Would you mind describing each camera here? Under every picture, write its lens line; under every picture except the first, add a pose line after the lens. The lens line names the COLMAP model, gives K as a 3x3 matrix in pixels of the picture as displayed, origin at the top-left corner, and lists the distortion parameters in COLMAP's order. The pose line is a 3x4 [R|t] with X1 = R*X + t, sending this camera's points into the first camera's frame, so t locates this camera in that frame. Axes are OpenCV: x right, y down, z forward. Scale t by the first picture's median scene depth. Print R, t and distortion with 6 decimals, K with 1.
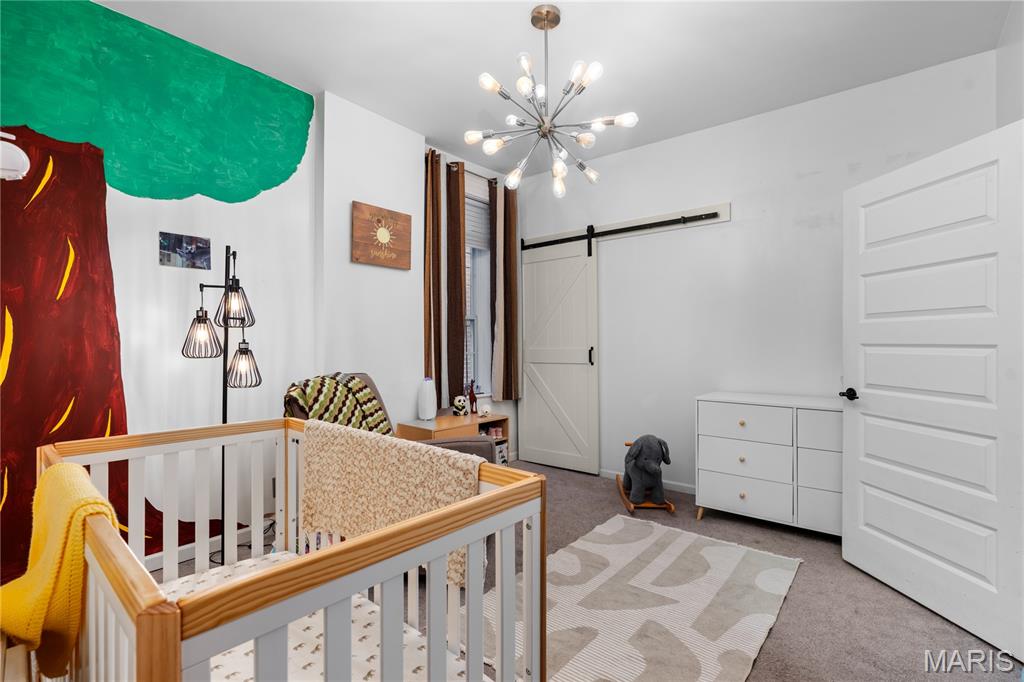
lens RADIAL K [[471.4, 0, 514.2], [0, 471.4, 344.3], [0, 0, 1]] dist [-0.002738, 0.005368]
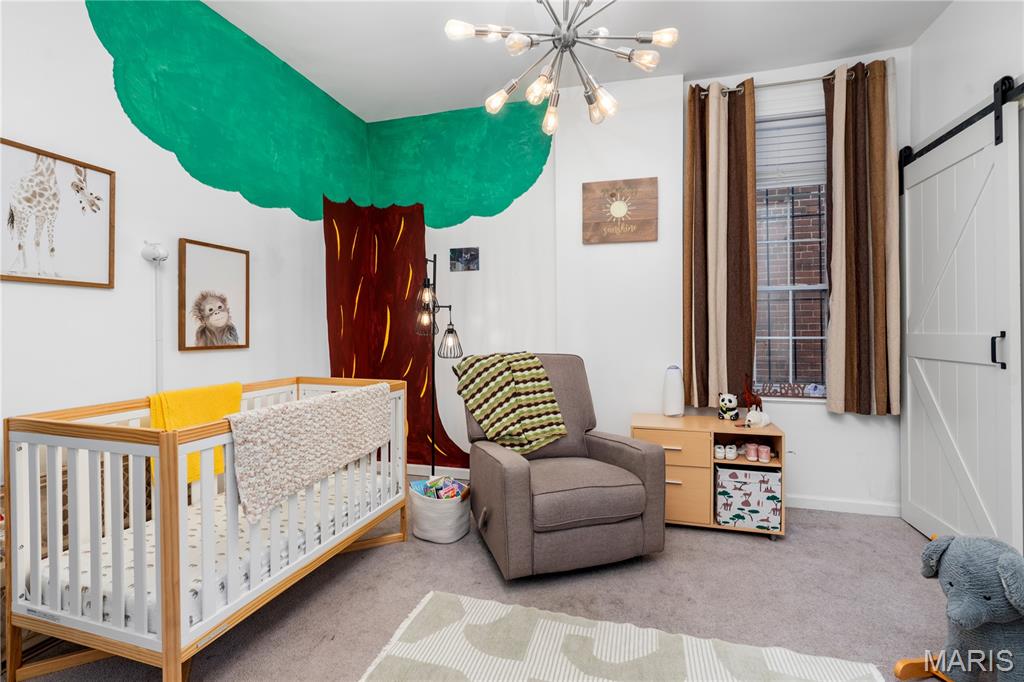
lens RADIAL K [[469.6, 0, 508.1], [0, 469.6, 331.1], [0, 0, 1]] dist [-0.001230, 0.000675]
pose [[0.407044, 0.010842, -0.913344, 0.574077], [-0.000045, 0.999930, 0.011849, -0.000198], [0.913409, -0.004782, 0.407016, 0.495811]]
